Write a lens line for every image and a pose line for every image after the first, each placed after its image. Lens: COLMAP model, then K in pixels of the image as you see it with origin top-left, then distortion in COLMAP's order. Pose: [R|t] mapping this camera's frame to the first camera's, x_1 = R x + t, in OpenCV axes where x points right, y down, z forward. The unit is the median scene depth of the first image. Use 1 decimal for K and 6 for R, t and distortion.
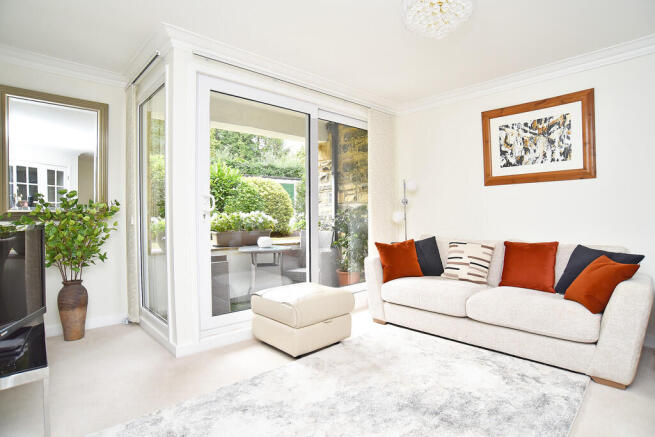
lens RADIAL K [[345.4, 0, 327.5], [0, 345.4, 218.5], [0, 0, 1]] dist [-0.000935, -0.000269]
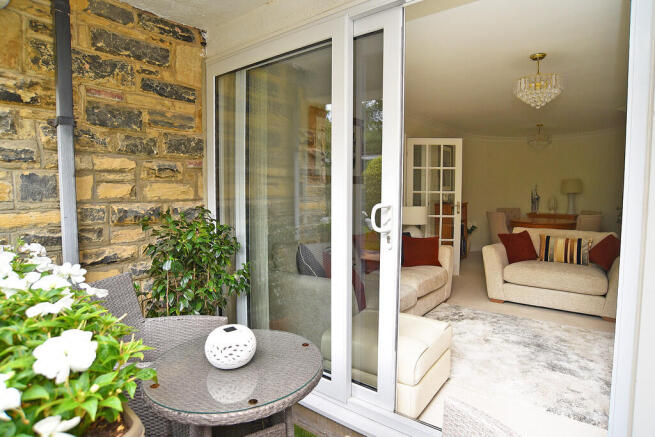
lens RADIAL K [[345.4, 0, 327.5], [0, 345.4, 218.5], [0, 0, 1]] dist [-0.000935, -0.000269]
pose [[-0.160565, -0.057903, 0.985325, -0.412332], [0.007173, 0.998183, 0.059828, -0.048081], [-0.986999, 0.016674, -0.159858, 0.818957]]
